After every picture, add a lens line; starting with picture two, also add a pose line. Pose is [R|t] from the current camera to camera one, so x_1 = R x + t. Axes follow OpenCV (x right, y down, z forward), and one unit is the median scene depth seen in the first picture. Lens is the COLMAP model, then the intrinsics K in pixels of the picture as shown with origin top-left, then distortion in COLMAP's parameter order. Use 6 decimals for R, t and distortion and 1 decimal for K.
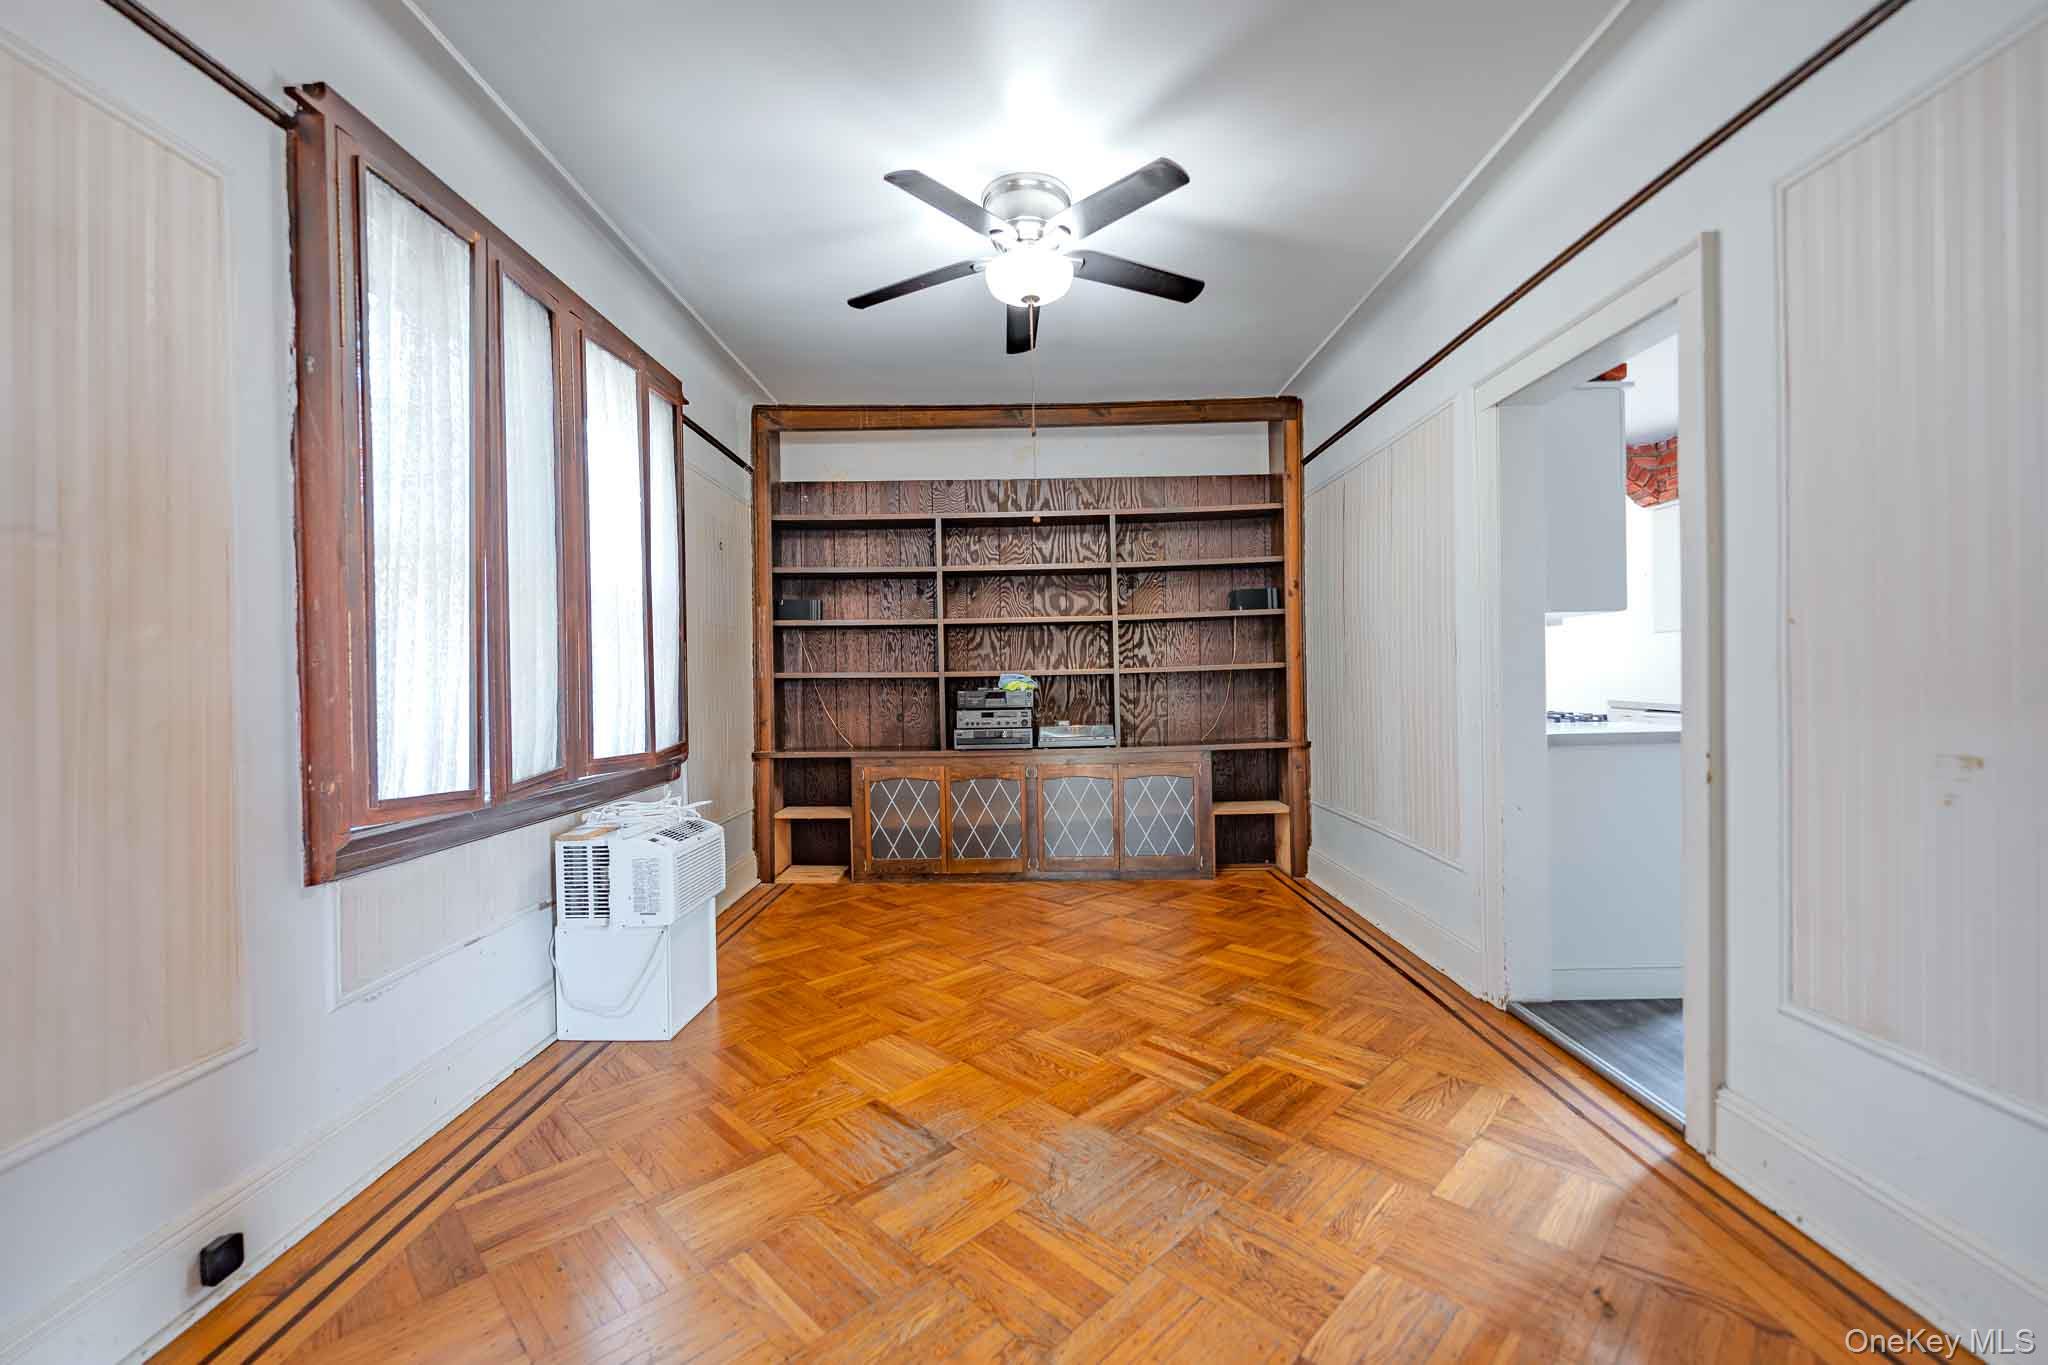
lens RADIAL K [[820.9, 0, 1015.5], [0, 820.9, 686.5], [0, 0, 1]] dist [-0.000330, -0.000162]
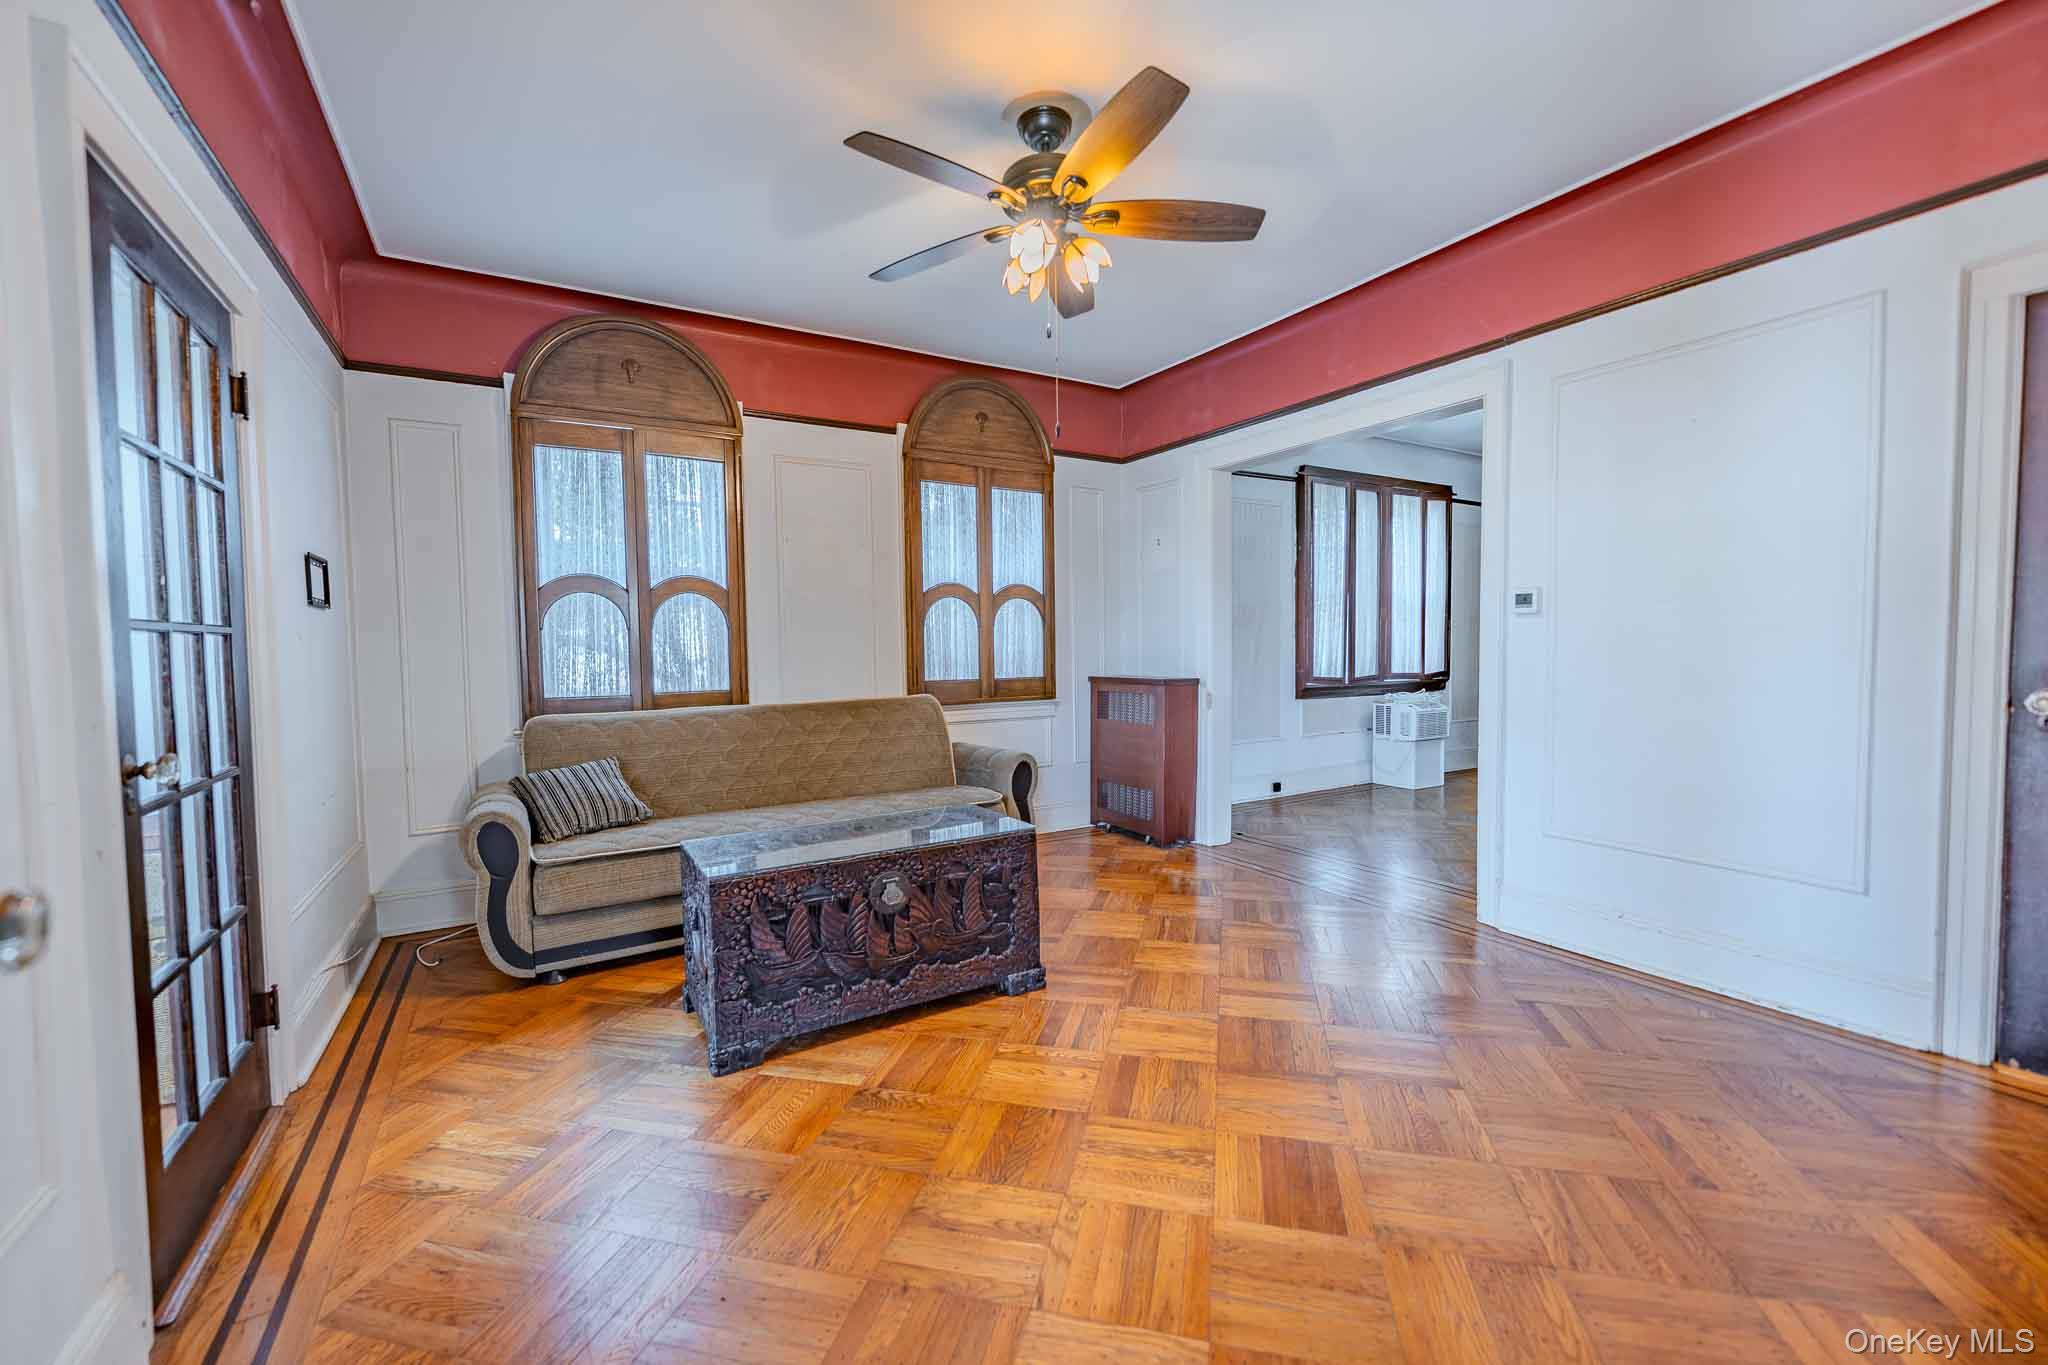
lens RADIAL K [[820.9, 0, 1019.1], [0, 820.9, 683.0], [0, 0, 1]] dist [-0.000330, -0.000162]
pose [[0.525719, 0.049434, -0.849221, 1.040461], [-0.005916, 0.998498, 0.054462, -0.004405], [0.850638, -0.023608, 0.525222, -1.288204]]
